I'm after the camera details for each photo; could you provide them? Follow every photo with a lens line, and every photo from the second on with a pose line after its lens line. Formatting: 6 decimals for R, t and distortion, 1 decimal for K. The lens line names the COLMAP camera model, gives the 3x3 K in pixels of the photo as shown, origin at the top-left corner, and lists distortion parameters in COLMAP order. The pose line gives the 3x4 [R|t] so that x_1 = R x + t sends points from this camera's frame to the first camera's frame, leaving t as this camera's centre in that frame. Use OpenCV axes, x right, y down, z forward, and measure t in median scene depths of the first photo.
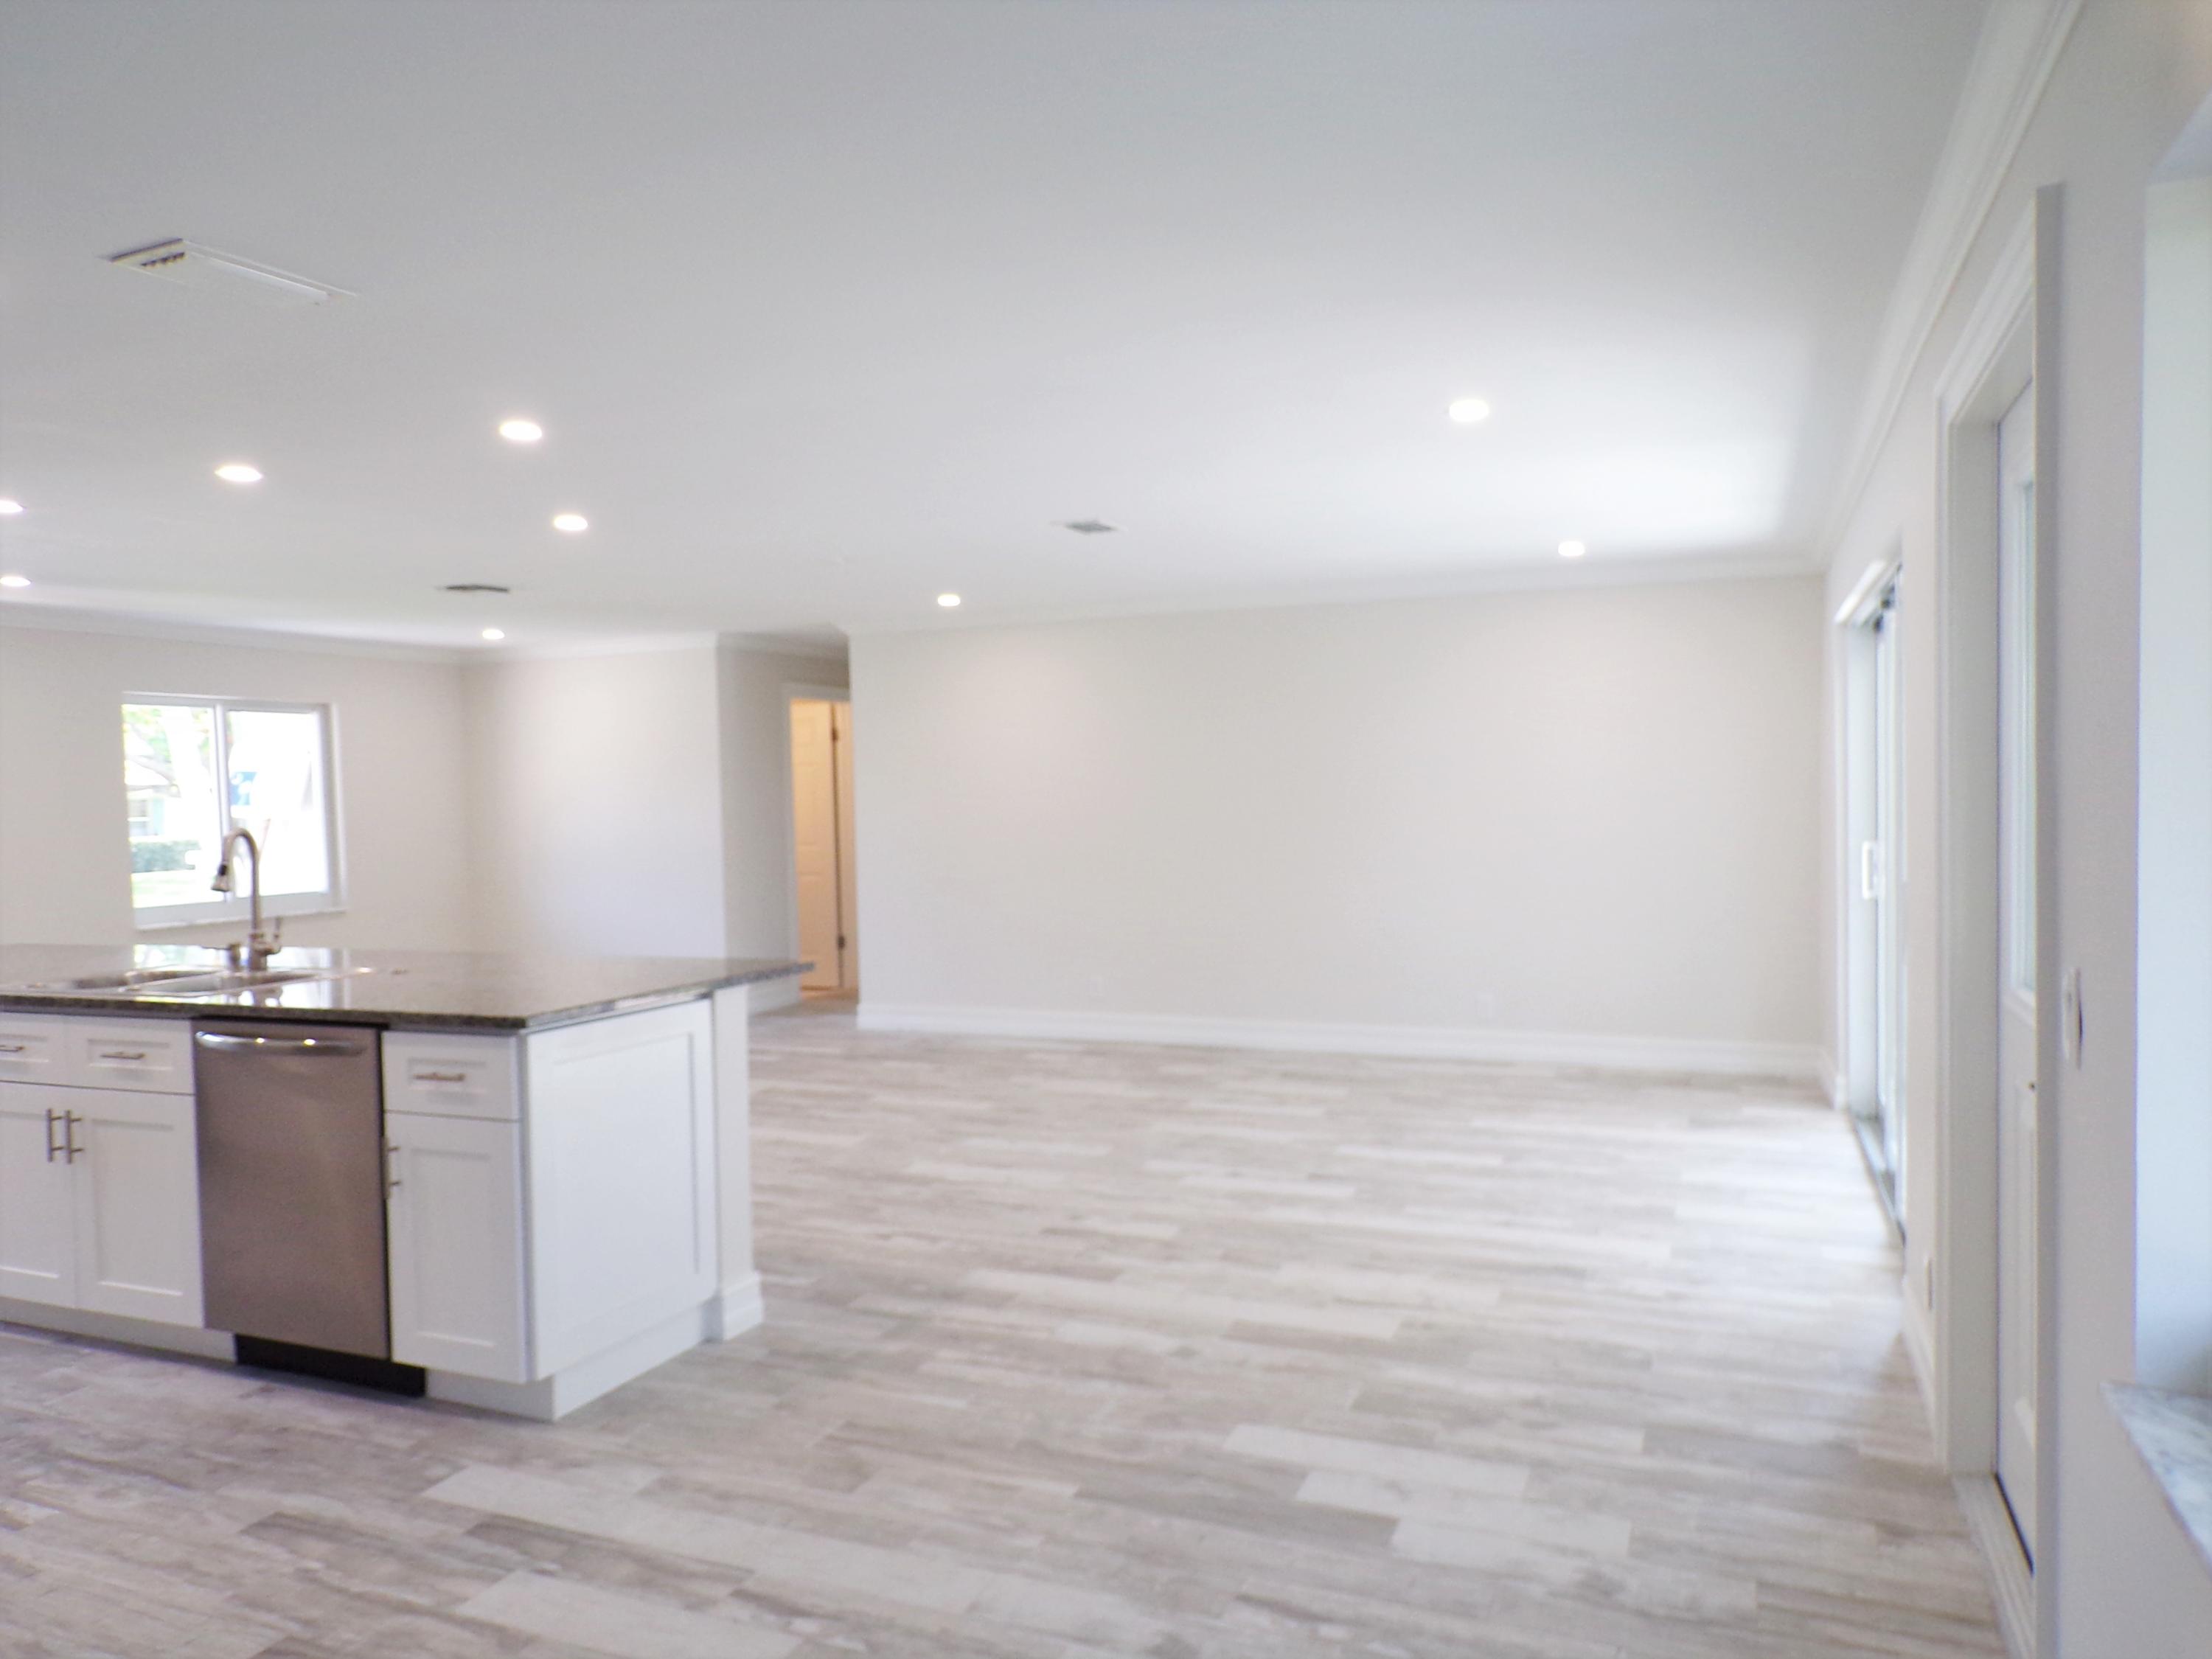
lens RADIAL K [[1500.7, 0, 1098.4], [0, 1500.7, 840.9], [0, 0, 1]] dist [0.005503, 0.000309]
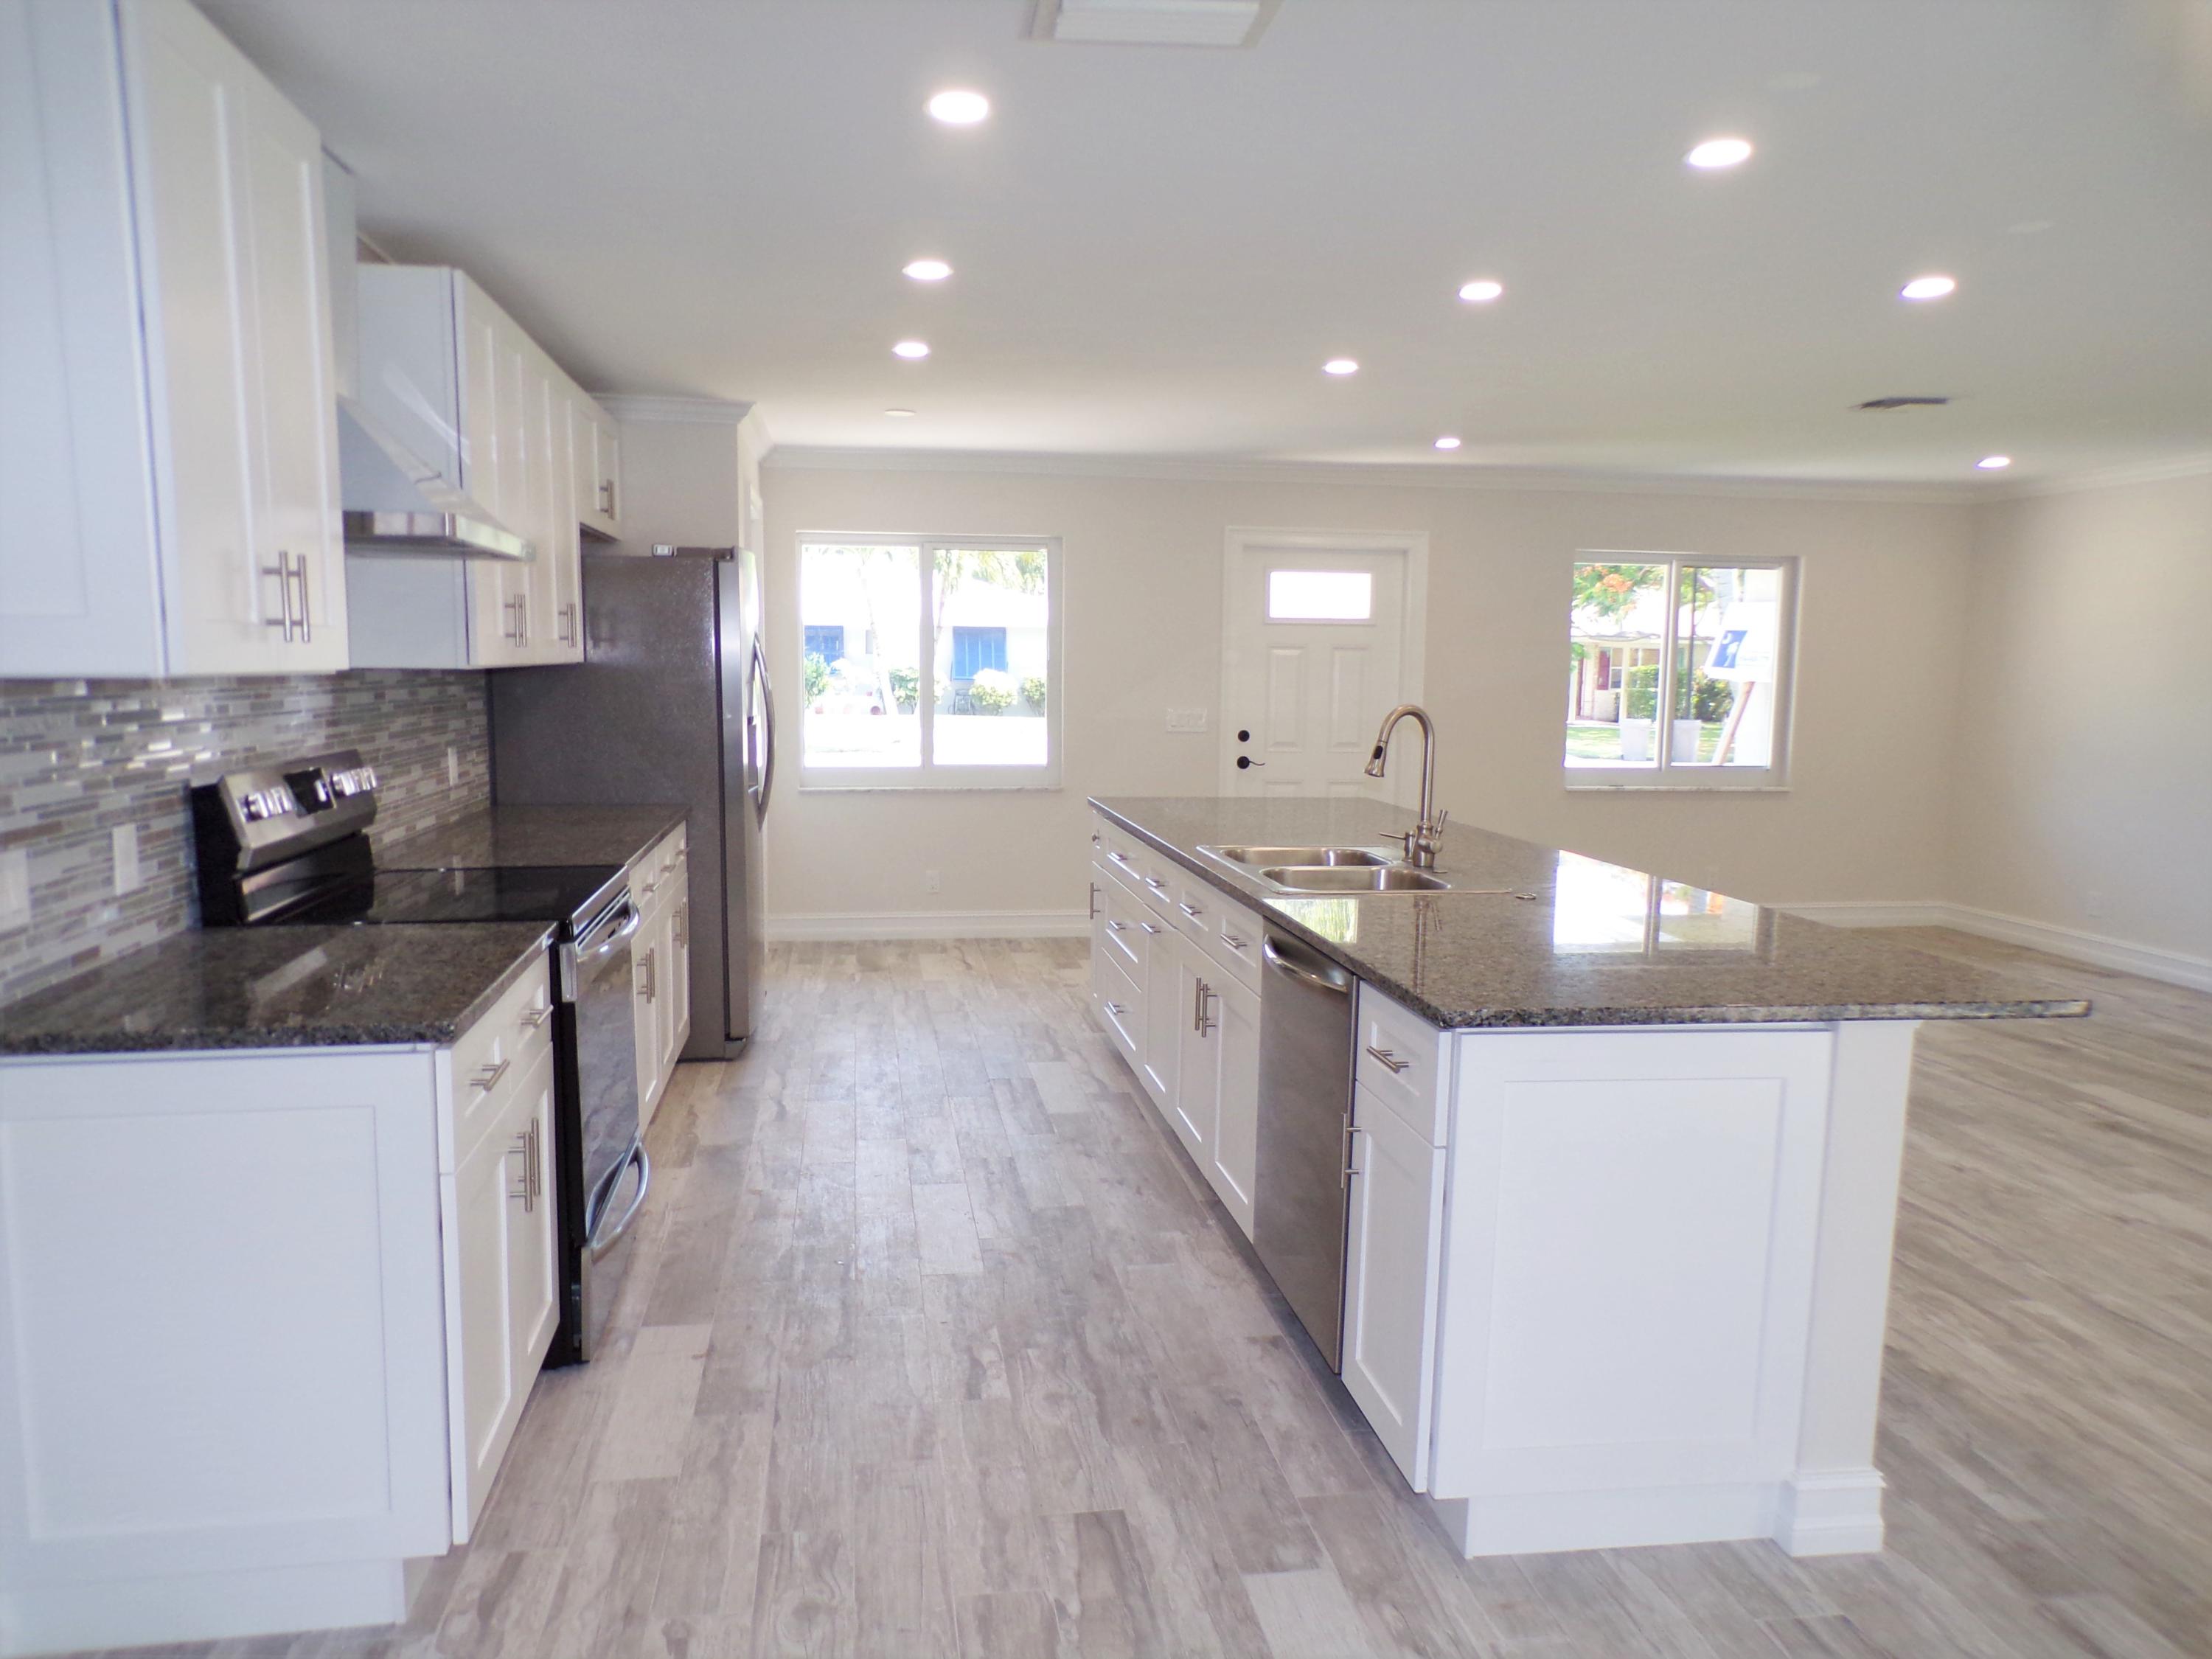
lens RADIAL K [[1500.7, 0, 1087.2], [0, 1500.7, 831.5], [0, 0, 1]] dist [0.005503, 0.000309]
pose [[0.525102, 0.133593, -0.840488, 0.098552], [-0.056707, 0.990900, 0.122072, -0.038777], [0.849148, -0.016439, 0.527900, 0.431459]]
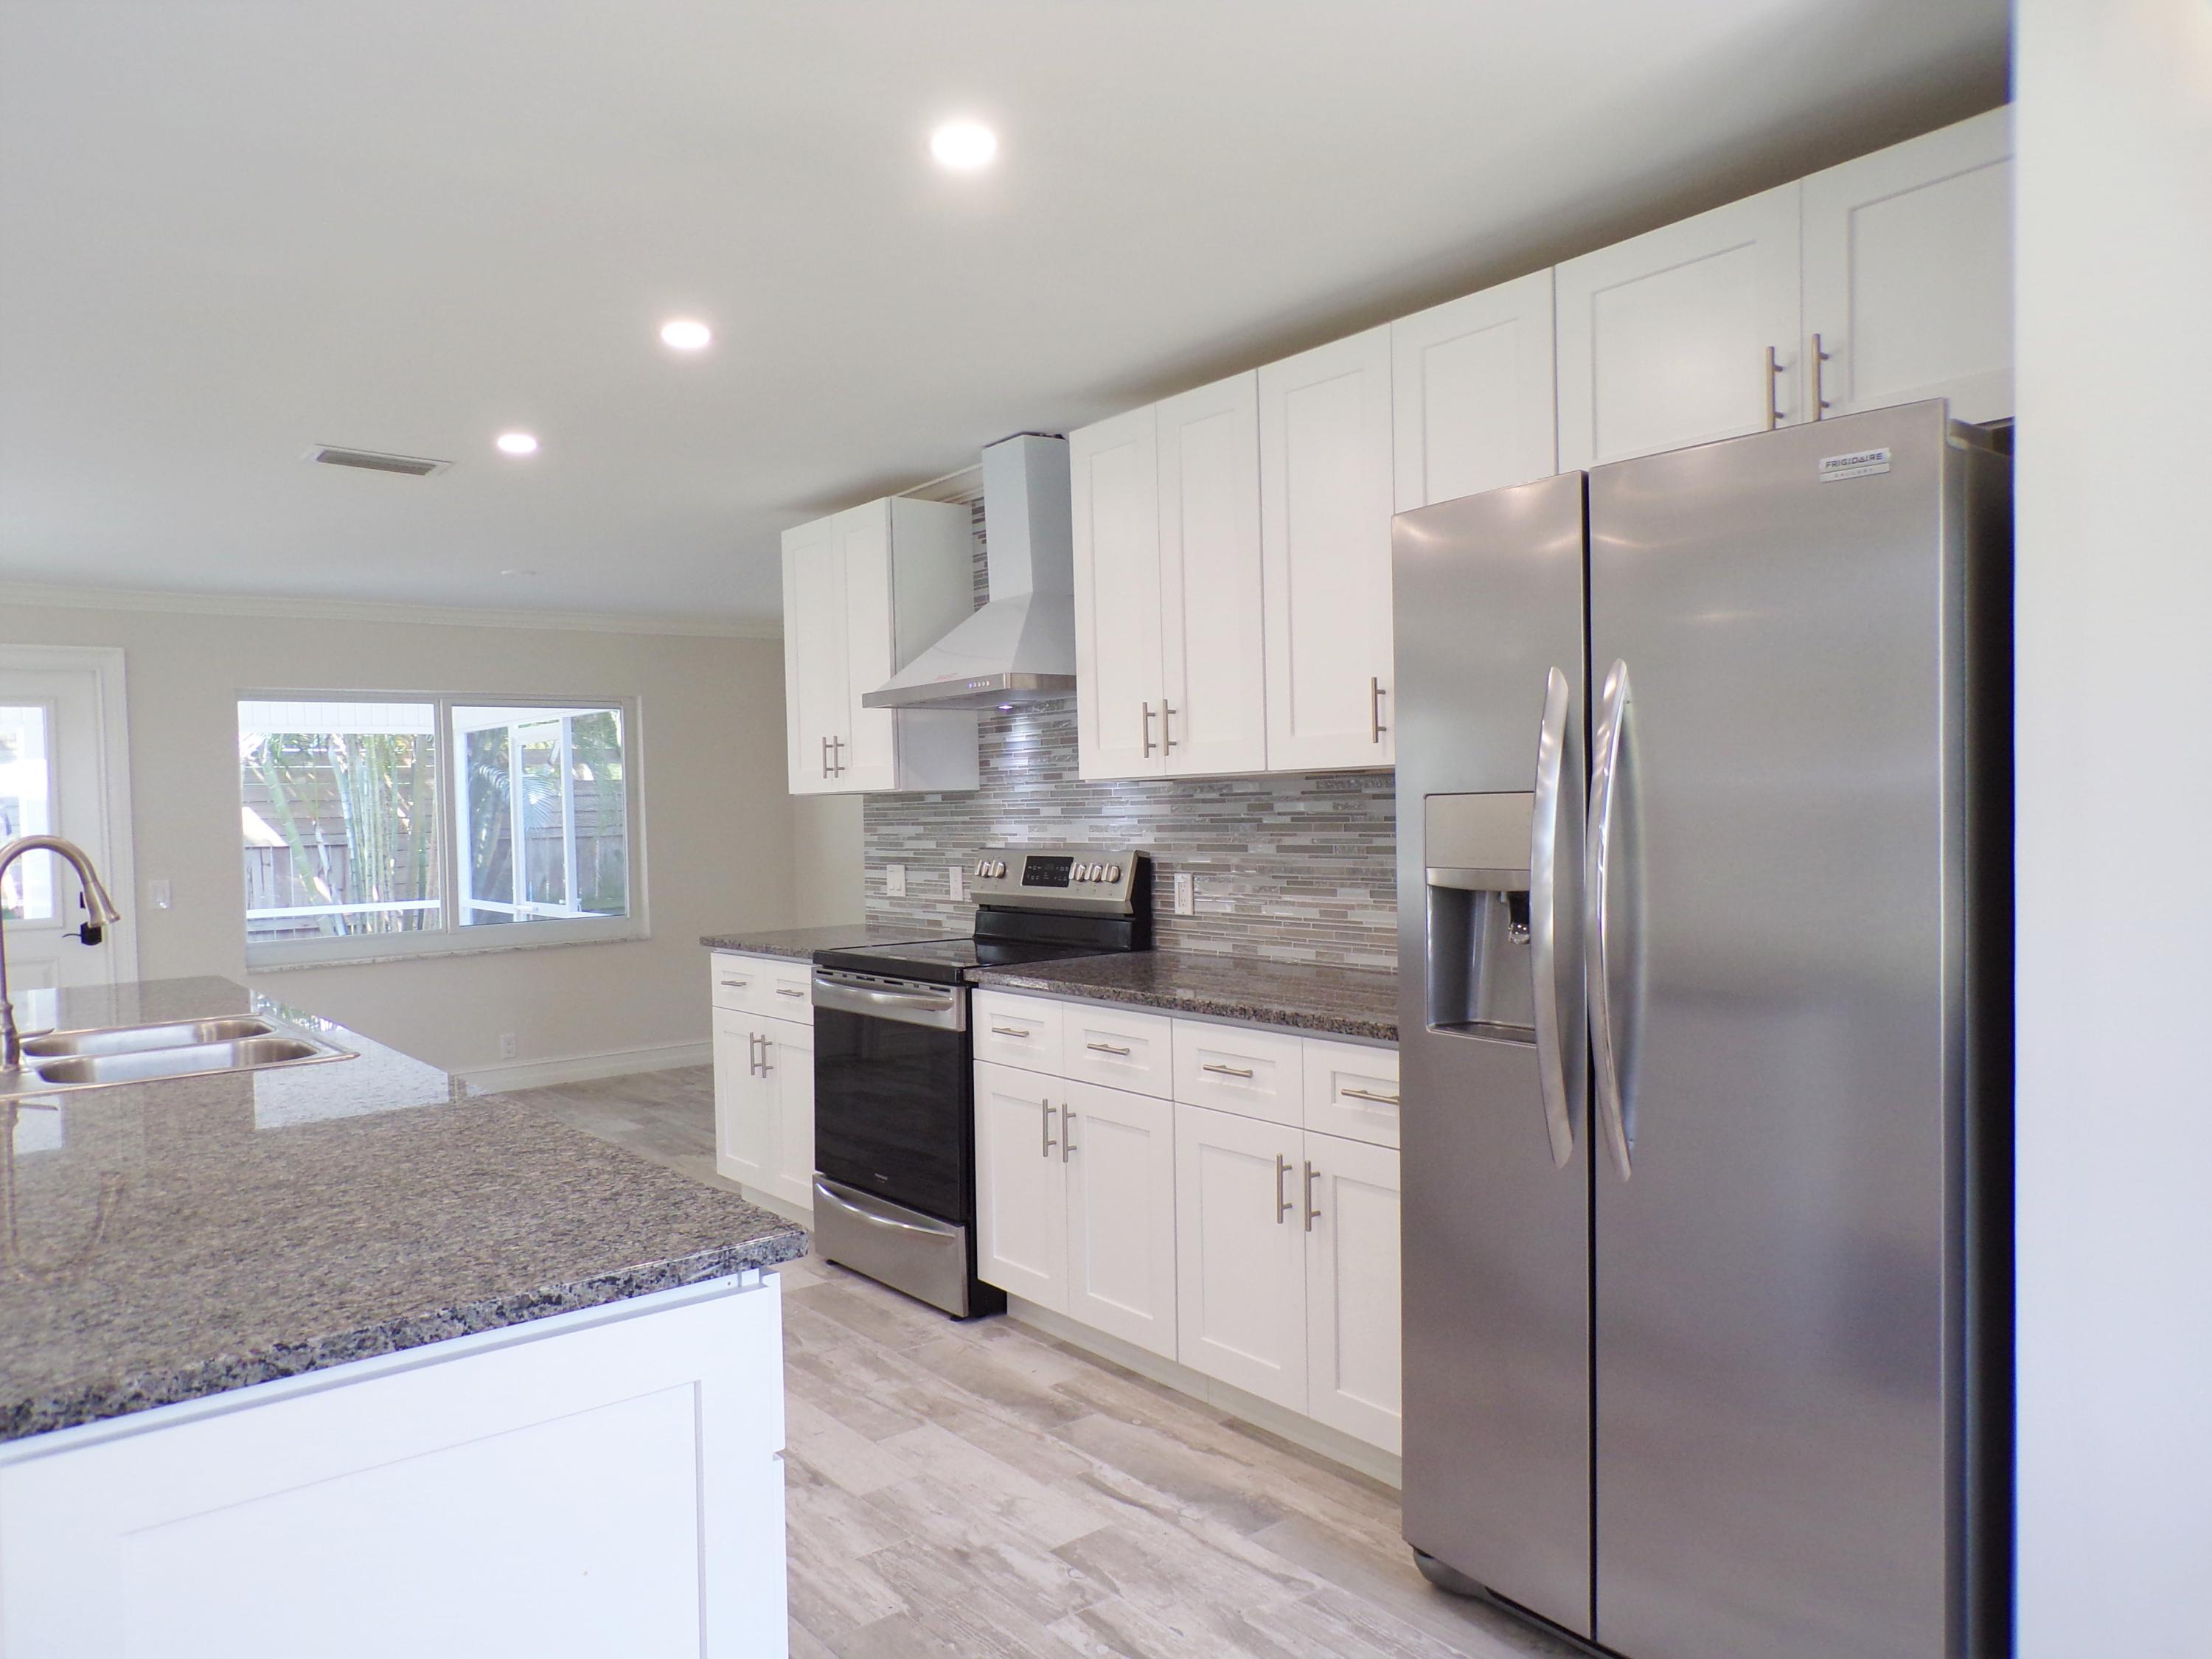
lens RADIAL K [[1500.7, 0, 1077.0], [0, 1500.7, 854.8], [0, 0, 1]] dist [0.005503, 0.000309]
pose [[-0.874894, 0.030173, 0.483374, -1.504031], [0.061528, 0.996895, 0.049136, -0.003205], [-0.480391, 0.072730, -0.874034, 1.587577]]
